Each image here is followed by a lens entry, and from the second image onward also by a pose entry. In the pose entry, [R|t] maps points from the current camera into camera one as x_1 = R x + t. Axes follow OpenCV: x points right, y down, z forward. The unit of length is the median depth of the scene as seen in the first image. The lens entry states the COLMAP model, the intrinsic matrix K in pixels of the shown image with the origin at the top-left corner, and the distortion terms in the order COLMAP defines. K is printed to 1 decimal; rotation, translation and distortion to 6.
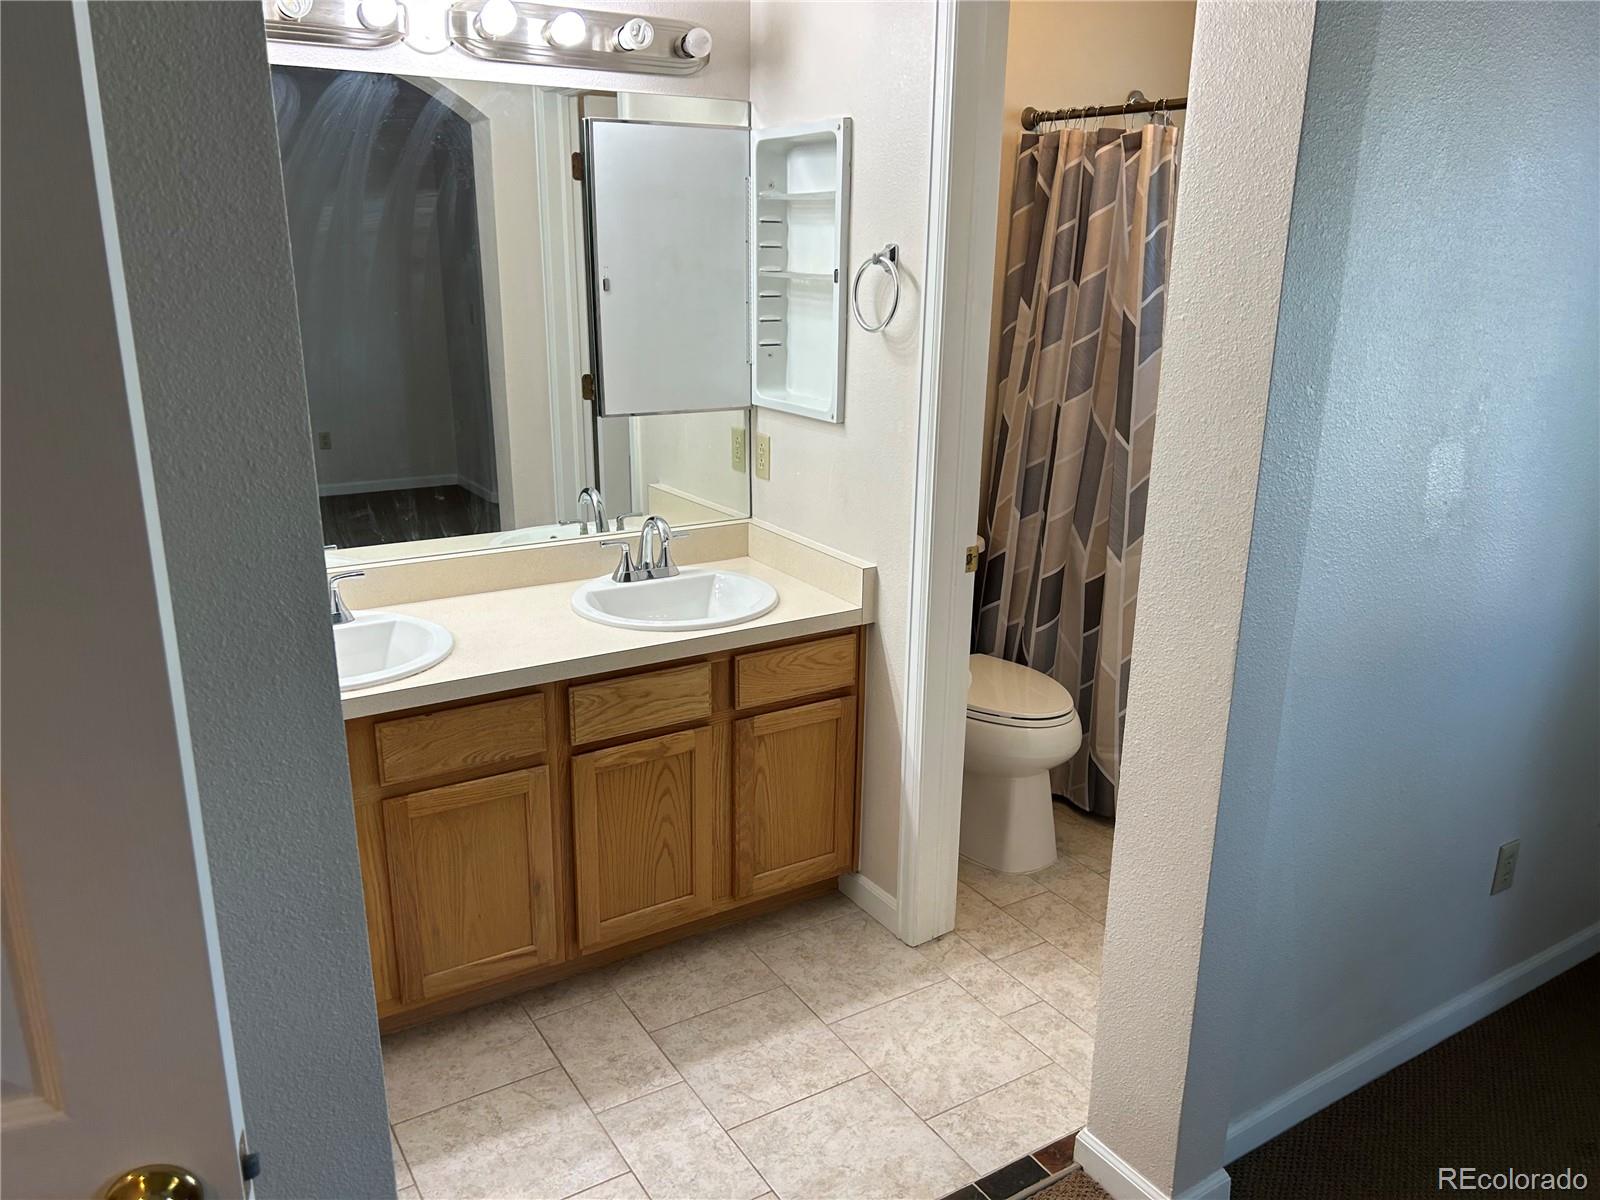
lens RADIAL K [[1208.6, 0, 792.6], [0, 1208.6, 602.6], [0, 0, 1]] dist [0.060025, -0.068005]
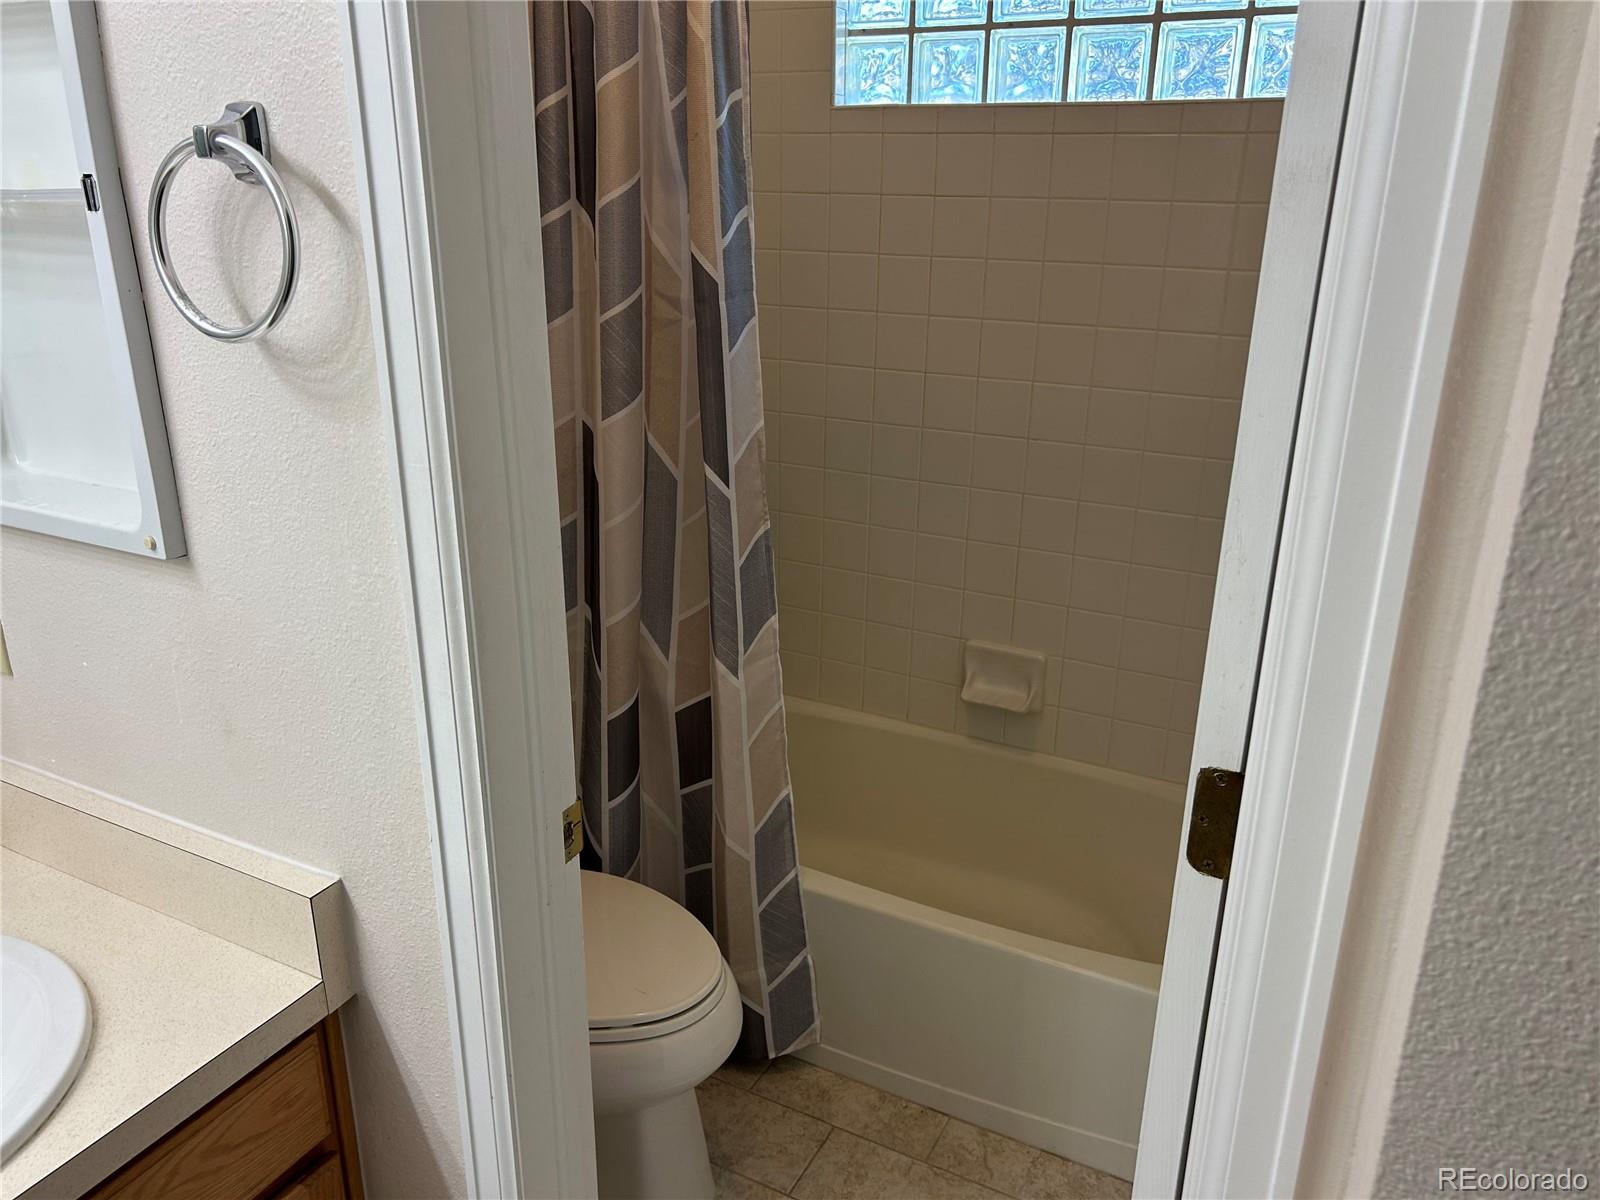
lens RADIAL K [[1208.6, 0, 801.0], [0, 1208.6, 610.7], [0, 0, 1]] dist [0.060025, -0.068005]
pose [[0.858647, -0.181039, 0.479531, 0.017473], [0.151089, 0.983376, 0.100718, -0.128055], [-0.489793, -0.014029, 0.871726, 0.488035]]
